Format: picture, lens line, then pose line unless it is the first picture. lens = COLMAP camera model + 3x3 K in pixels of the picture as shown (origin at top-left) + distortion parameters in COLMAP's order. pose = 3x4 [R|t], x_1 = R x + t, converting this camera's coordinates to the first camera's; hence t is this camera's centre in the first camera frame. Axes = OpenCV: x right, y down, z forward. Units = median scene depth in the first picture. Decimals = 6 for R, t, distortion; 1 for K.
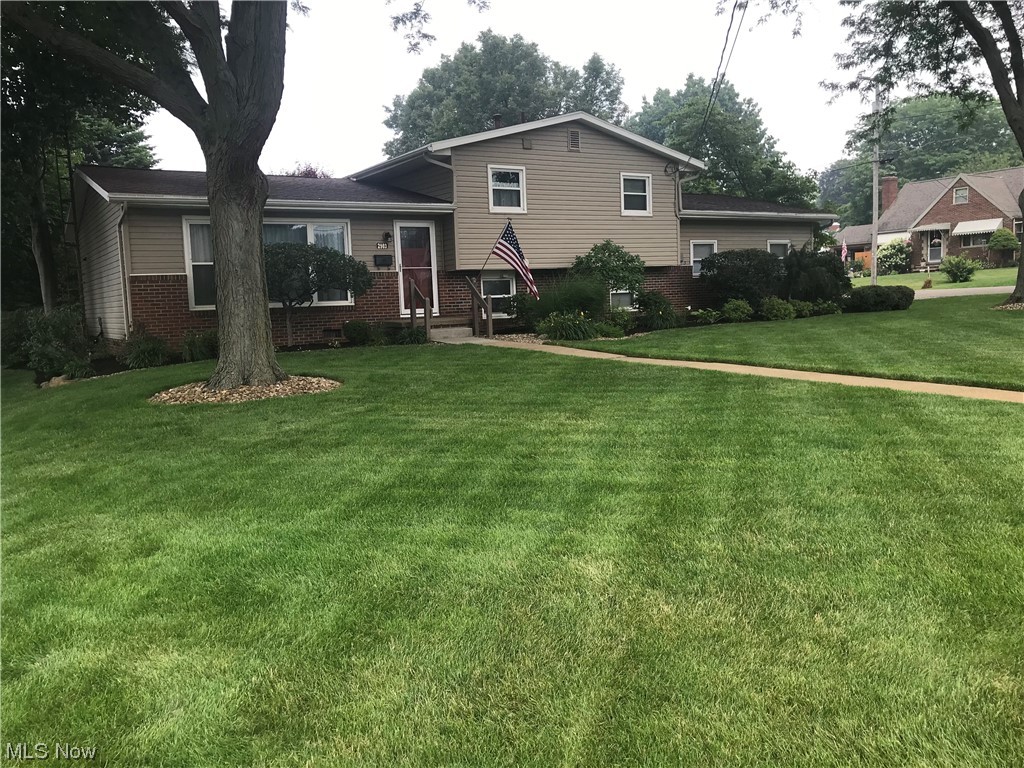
lens RADIAL K [[841.2, 0, 512.0], [0, 841.2, 384.0], [0, 0, 1]] dist [0.031624, -0.012948]
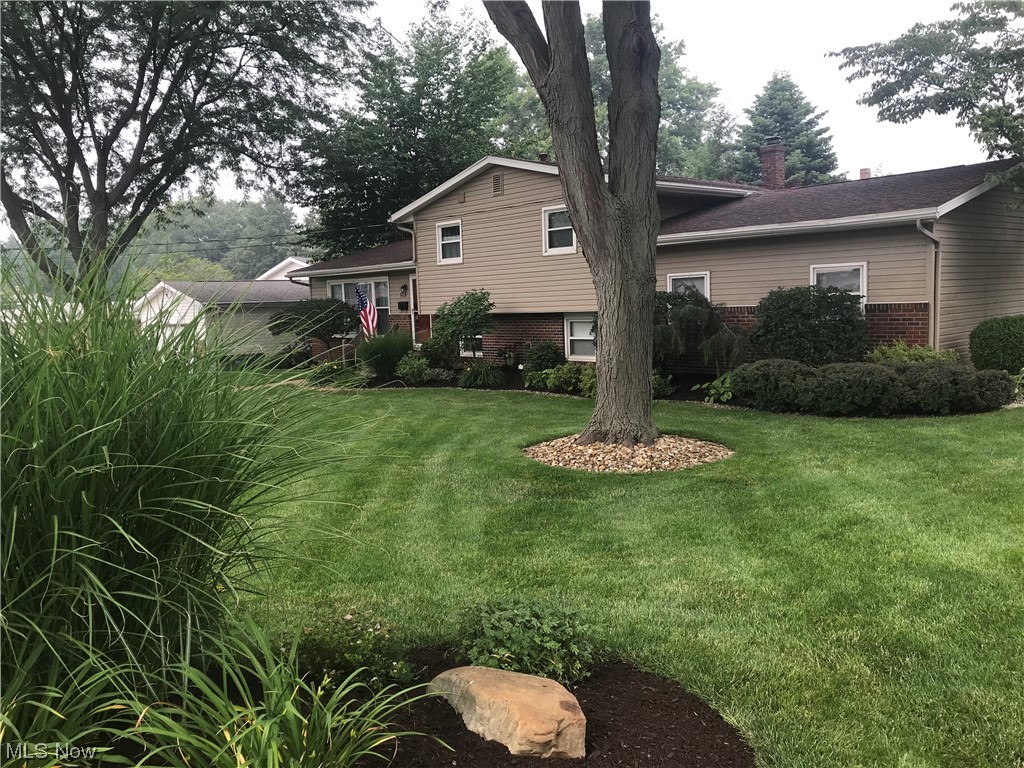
lens RADIAL K [[841.2, 0, 512.0], [0, 841.2, 384.0], [0, 0, 1]] dist [0.031624, -0.012948]
pose [[0.174670, 0.121191, -0.977140, 1.102465], [-0.085147, 0.990538, 0.107632, -0.172471], [0.980938, 0.064400, 0.183337, 0.885782]]
